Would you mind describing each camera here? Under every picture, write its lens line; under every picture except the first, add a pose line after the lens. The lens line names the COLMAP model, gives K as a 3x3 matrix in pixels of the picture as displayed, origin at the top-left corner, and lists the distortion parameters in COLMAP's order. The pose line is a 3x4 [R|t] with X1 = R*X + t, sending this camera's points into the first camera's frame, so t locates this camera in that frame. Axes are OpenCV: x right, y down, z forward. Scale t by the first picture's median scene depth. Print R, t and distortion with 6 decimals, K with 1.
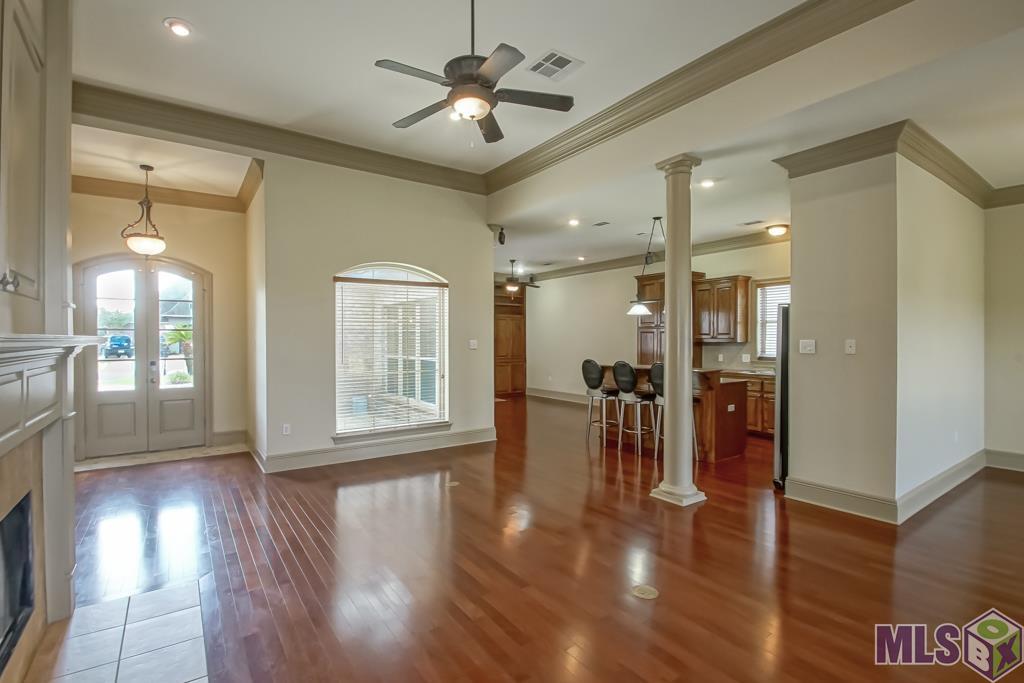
lens RADIAL K [[463.1, 0, 509.5], [0, 463.1, 337.5], [0, 0, 1]] dist [-0.017667, -0.002146]
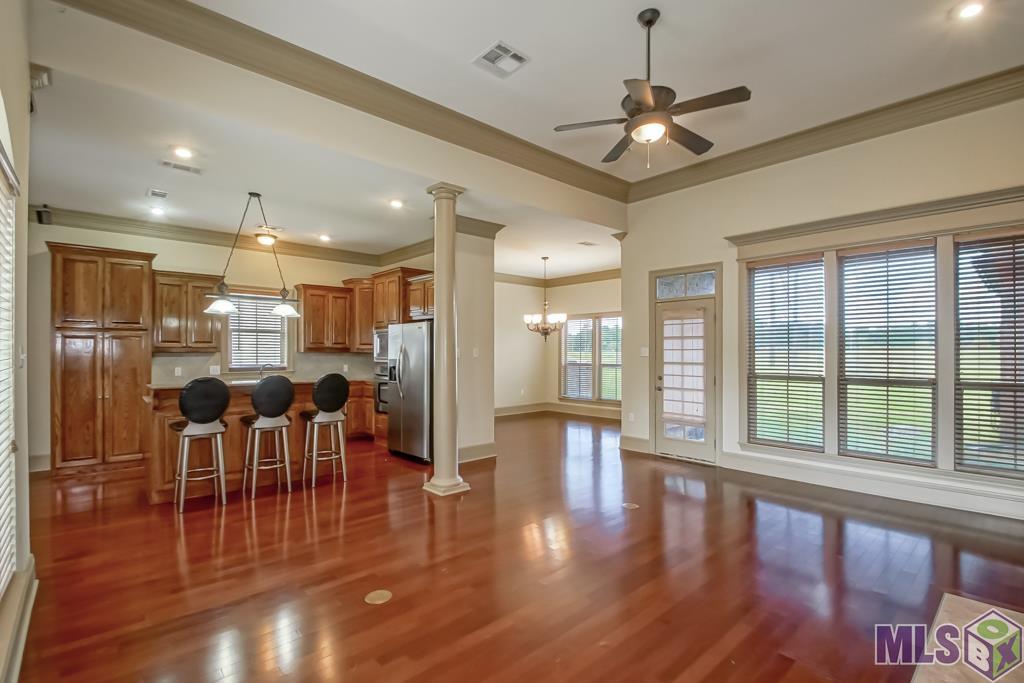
lens RADIAL K [[463.1, 0, 511.4], [0, 463.1, 351.0], [0, 0, 1]] dist [-0.017667, -0.002146]
pose [[-0.093892, 0.002276, 0.995580, -0.507699], [-0.003752, 0.999989, -0.002640, 0.010263], [-0.995575, -0.003983, -0.093882, 0.627924]]
